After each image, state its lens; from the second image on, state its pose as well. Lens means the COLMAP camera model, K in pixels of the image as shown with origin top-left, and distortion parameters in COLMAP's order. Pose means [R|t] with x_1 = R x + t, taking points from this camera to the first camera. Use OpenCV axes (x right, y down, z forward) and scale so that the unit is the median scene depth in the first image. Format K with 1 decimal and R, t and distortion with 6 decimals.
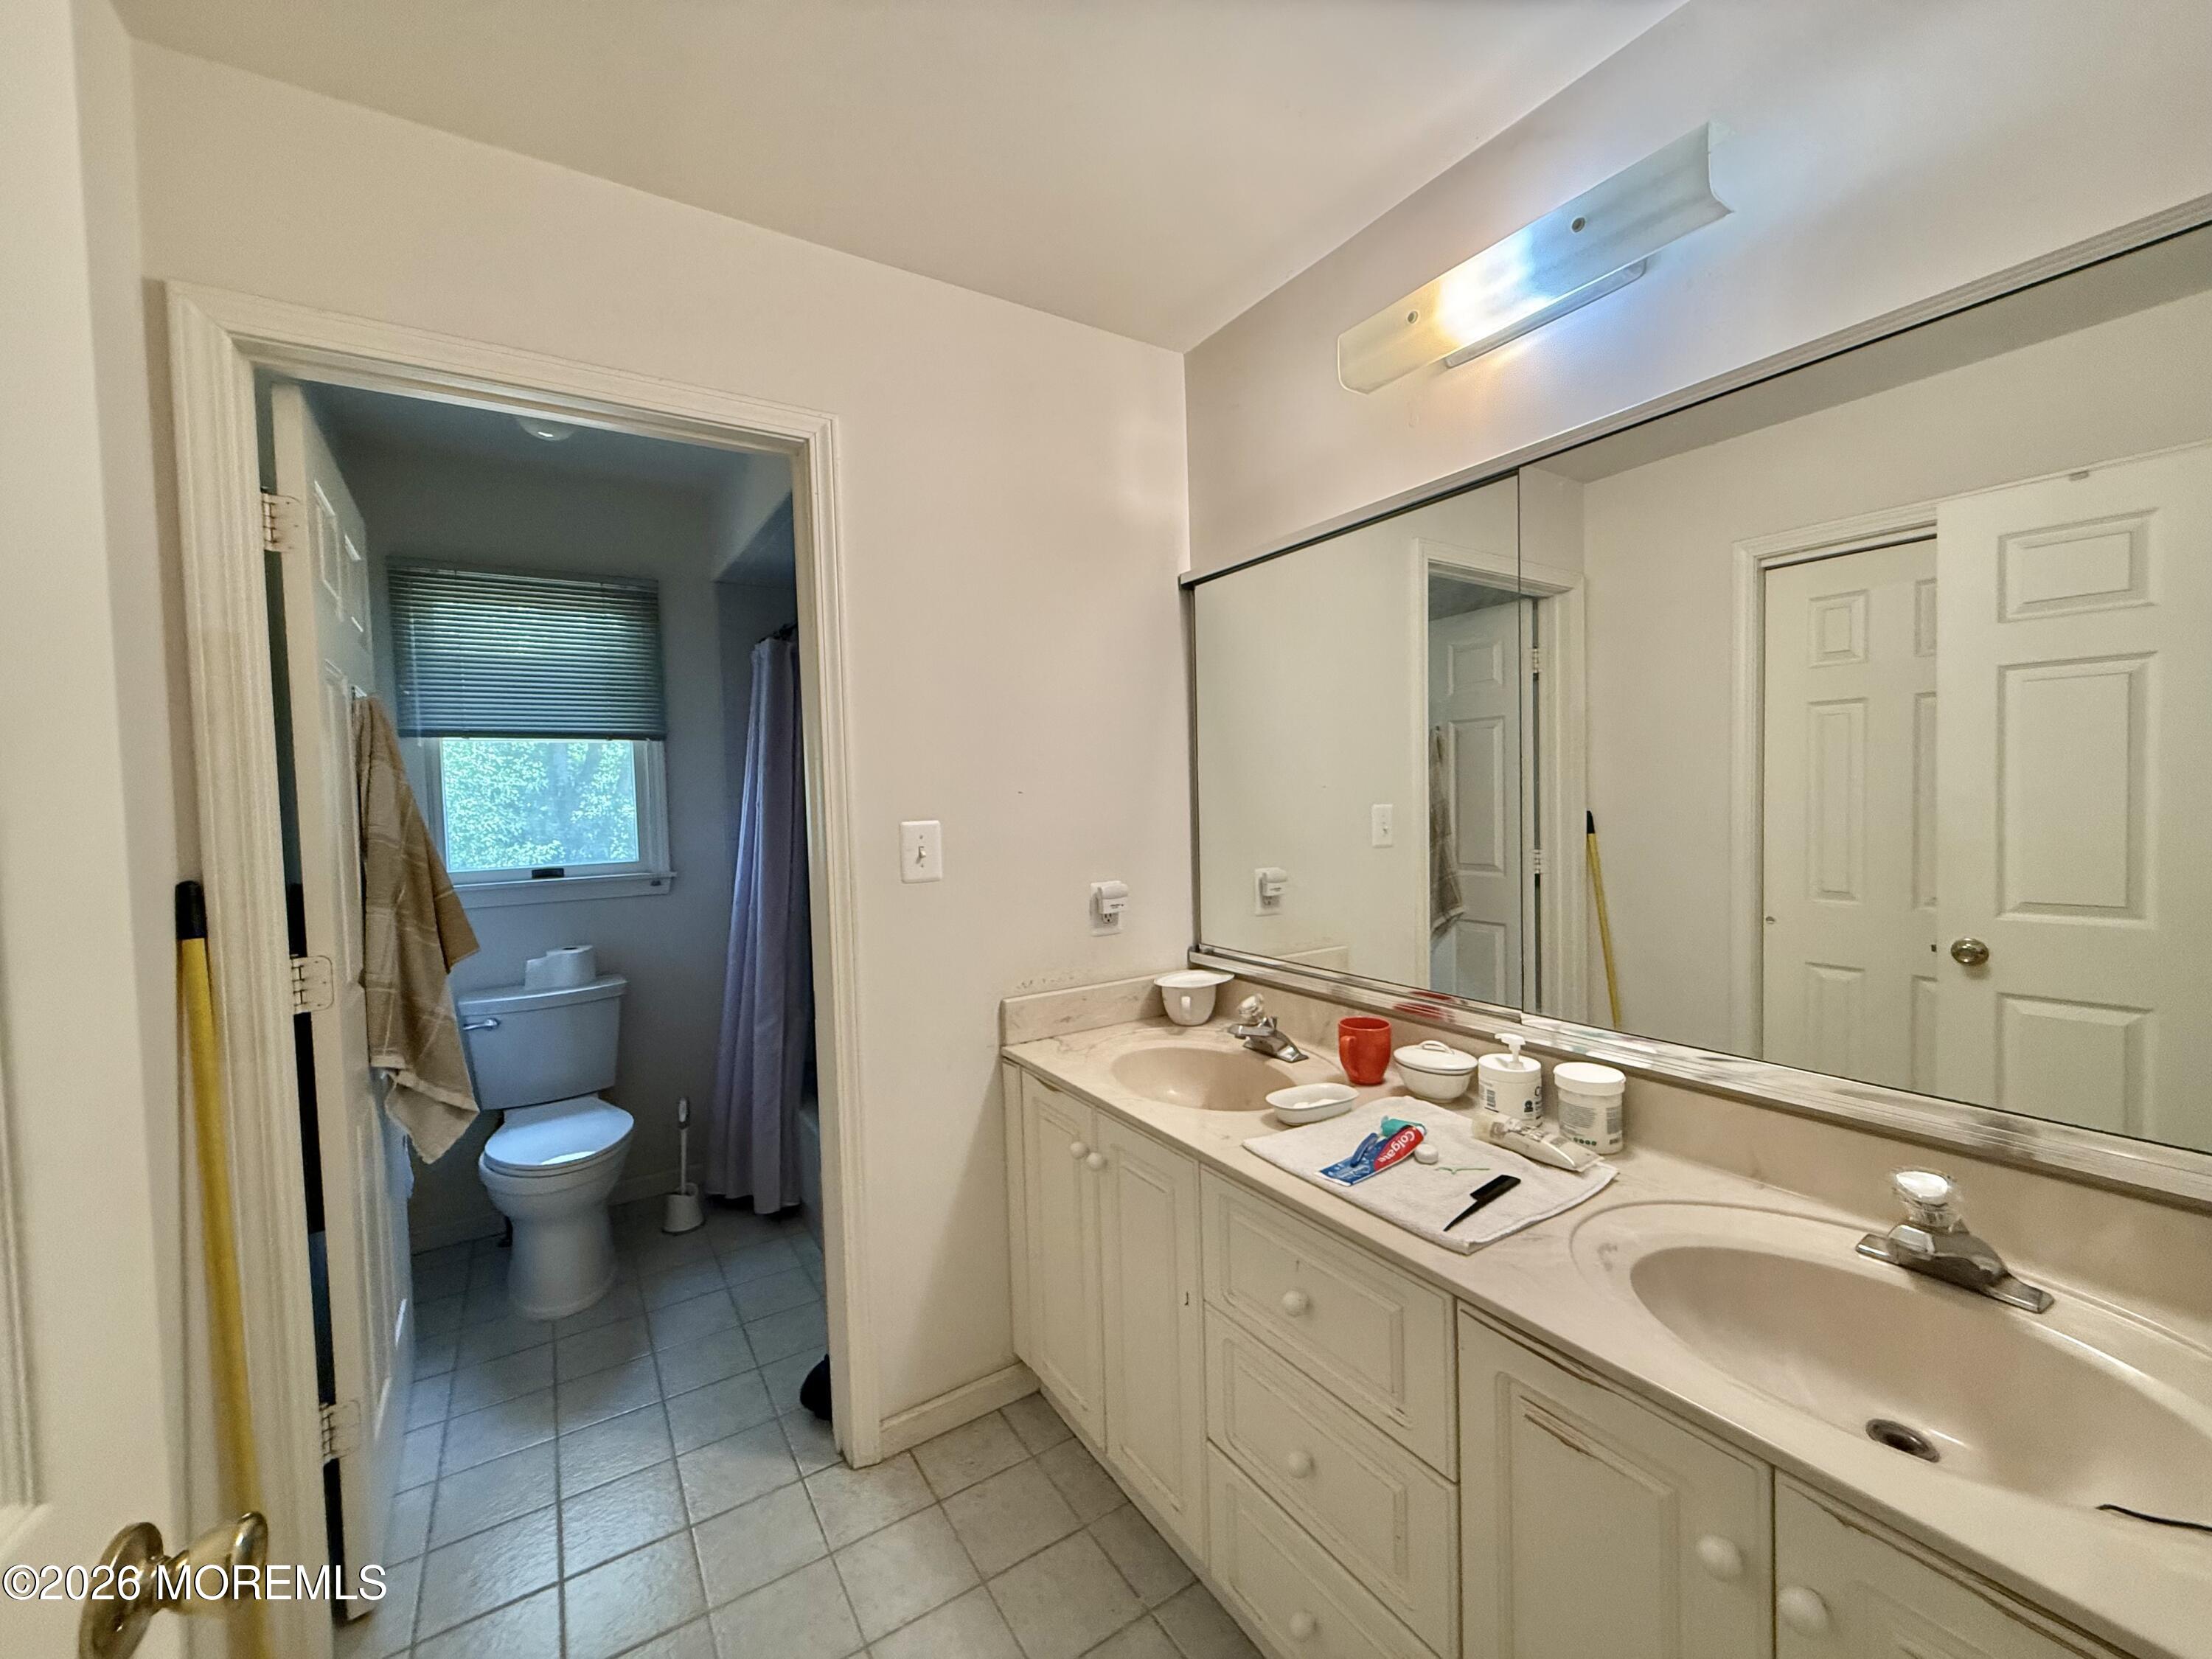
lens RADIAL K [[879.4, 0, 1106.0], [0, 879.4, 829.5], [0, 0, 1]] dist [0.001335, 0.000160]
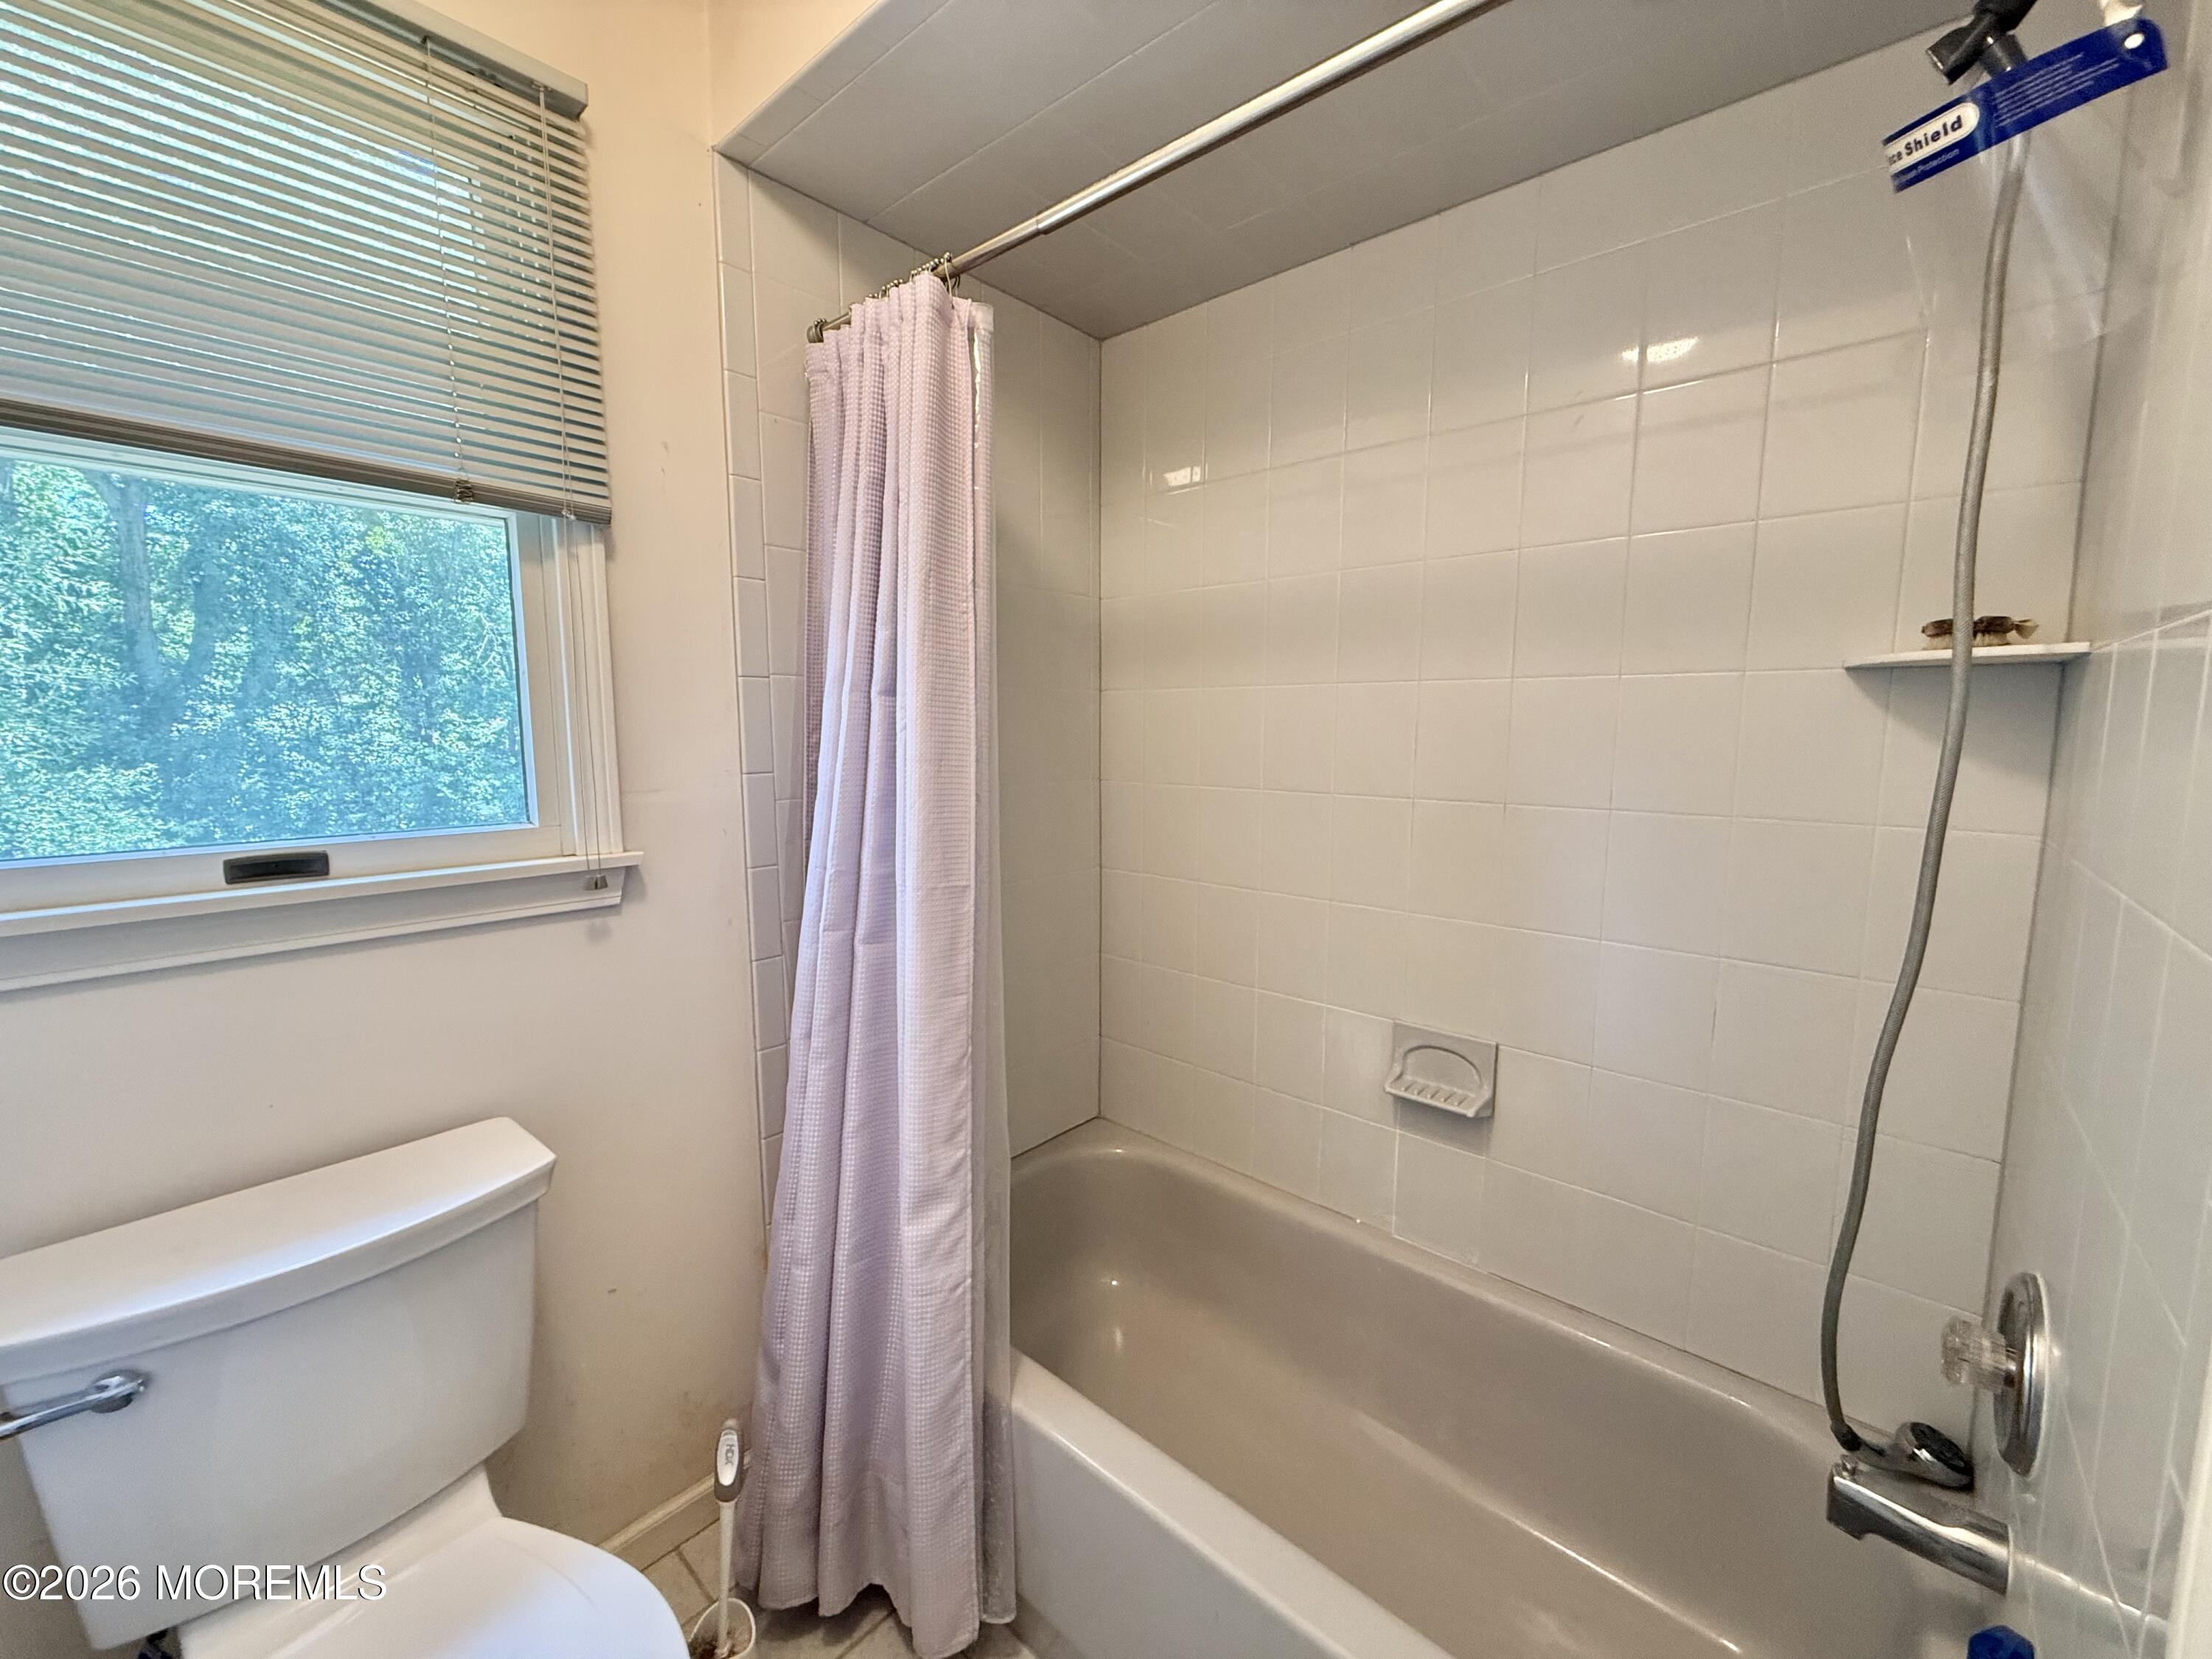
lens RADIAL K [[879.4, 0, 1106.0], [0, 879.4, 829.5], [0, 0, 1]] dist [0.001335, 0.000160]
pose [[0.962779, -0.004268, 0.270256, -0.408373], [-0.016326, 0.997131, 0.073910, 0.002659], [-0.269796, -0.075571, 0.959947, 0.569835]]
